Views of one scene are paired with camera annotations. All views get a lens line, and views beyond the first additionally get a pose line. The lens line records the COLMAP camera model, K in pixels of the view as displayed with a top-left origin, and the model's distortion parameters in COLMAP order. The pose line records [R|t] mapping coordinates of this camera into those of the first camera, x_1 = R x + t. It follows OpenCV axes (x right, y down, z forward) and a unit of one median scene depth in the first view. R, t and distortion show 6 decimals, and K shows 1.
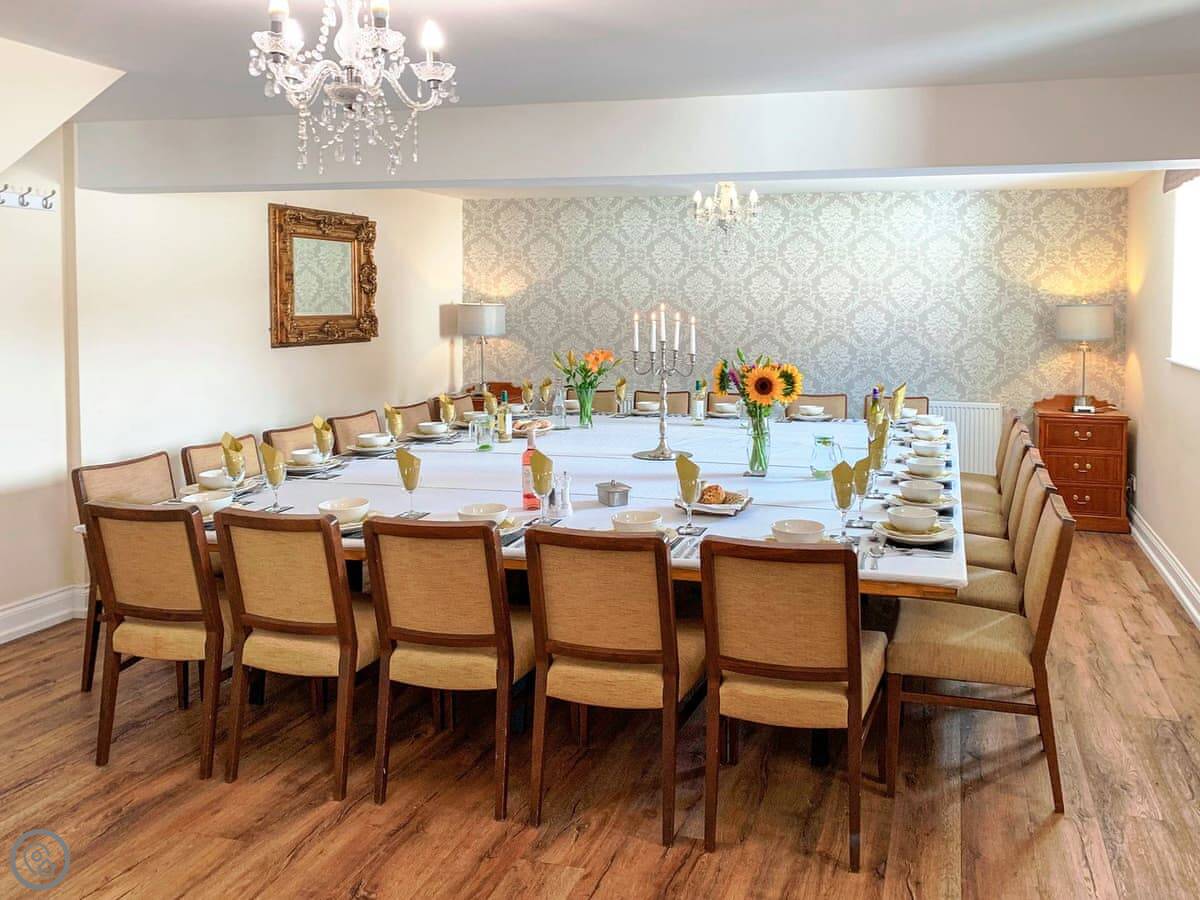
lens RADIAL K [[1250.8, 0, 600.0], [0, 1250.8, 450.0], [0, 0, 1]] dist [0.195847, -0.804413]
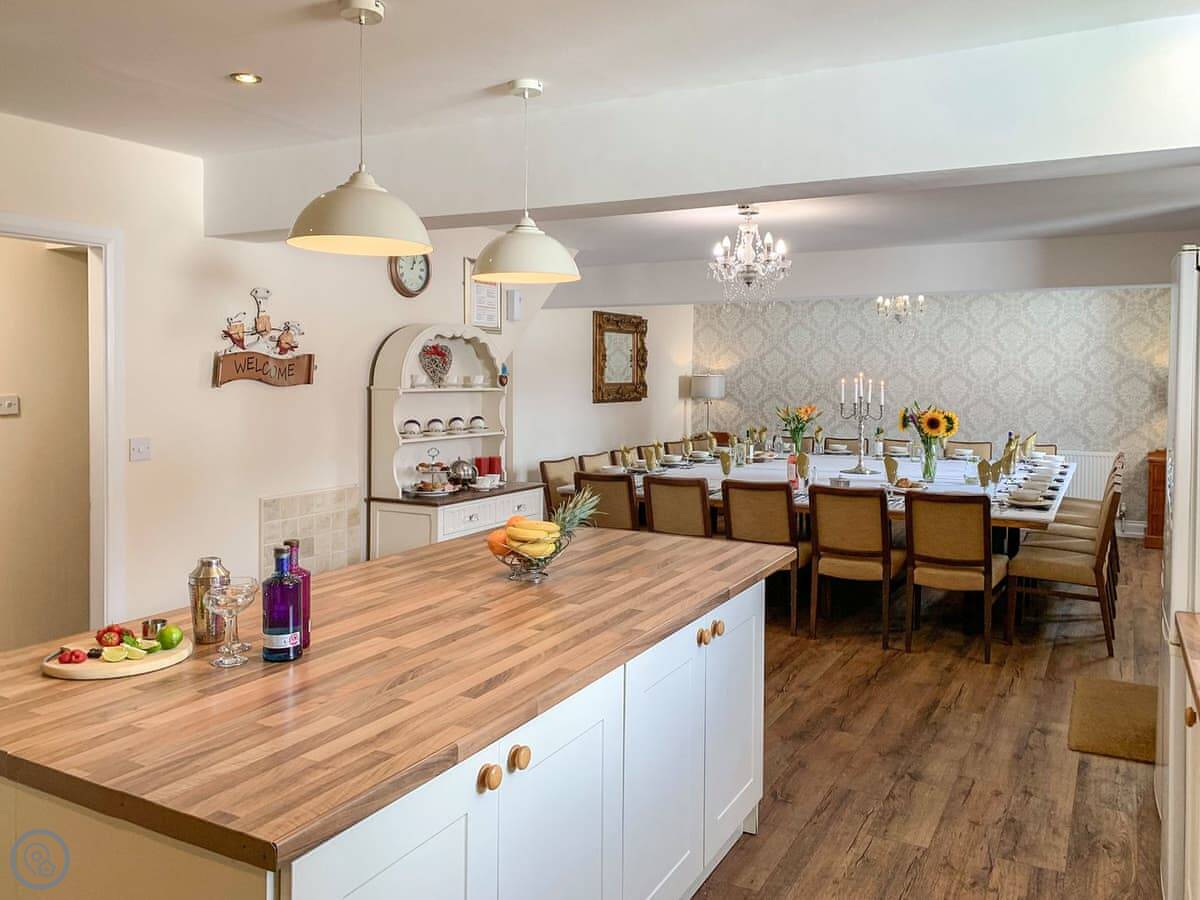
lens RADIAL K [[935.7, 0, 600.0], [0, 935.7, 450.0], [0, 0, 1]] dist [0.099302, -0.222601]
pose [[0.979958, 0.014809, -0.198654, -0.018204], [-0.022036, 0.999171, -0.034219, 0.013133], [0.197983, 0.037910, 0.979472, -0.103001]]
